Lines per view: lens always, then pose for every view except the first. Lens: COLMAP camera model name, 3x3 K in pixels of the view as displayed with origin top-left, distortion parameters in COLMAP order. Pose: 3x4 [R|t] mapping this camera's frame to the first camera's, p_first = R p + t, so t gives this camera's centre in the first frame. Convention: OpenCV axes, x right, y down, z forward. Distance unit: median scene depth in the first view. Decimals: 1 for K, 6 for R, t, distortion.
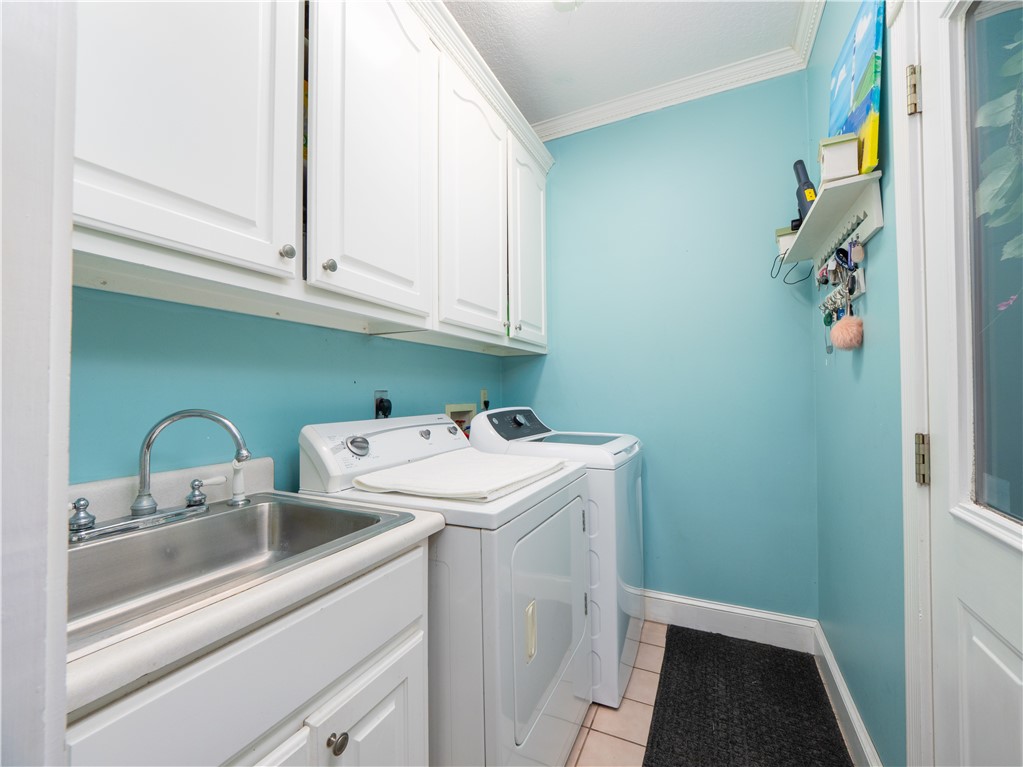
lens RADIAL K [[422.6, 0, 518.6], [0, 422.6, 388.4], [0, 0, 1]] dist [-0.001022, 0.000288]
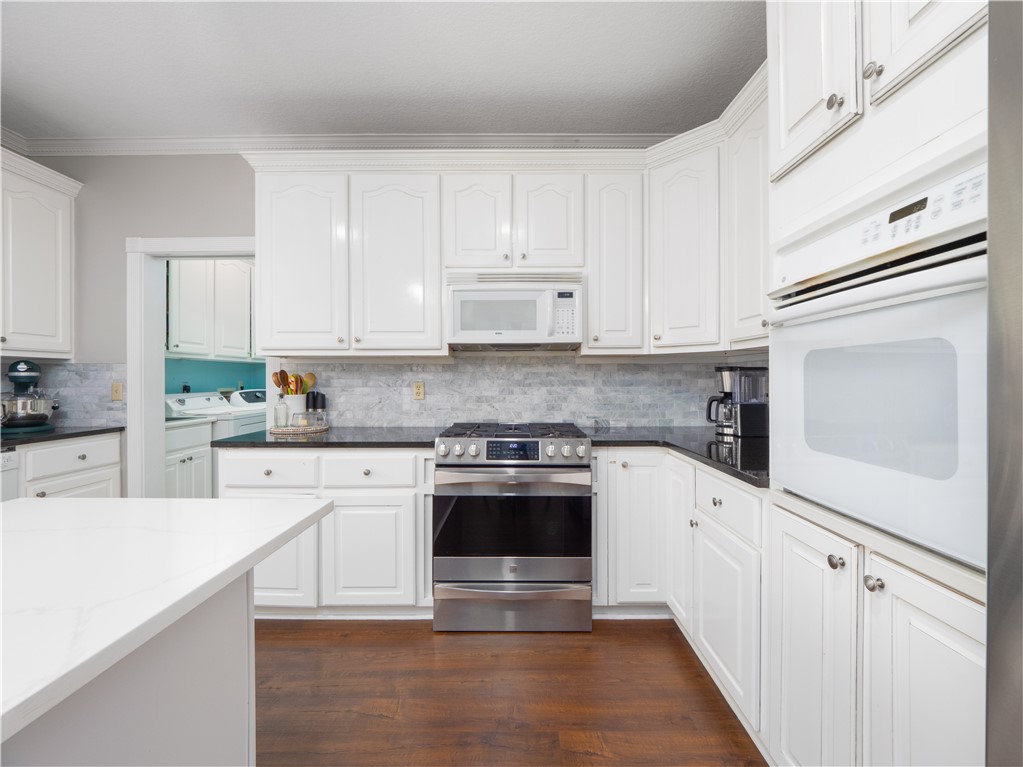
lens RADIAL K [[426.4, 0, 516.7], [0, 426.4, 379.0], [0, 0, 1]] dist [-0.008821, -0.000419]
pose [[0.904078, 0.007015, 0.427309, 0.323801], [-0.012567, 0.999869, 0.010174, -0.055617], [-0.427182, -0.014568, 0.904048, -1.851201]]
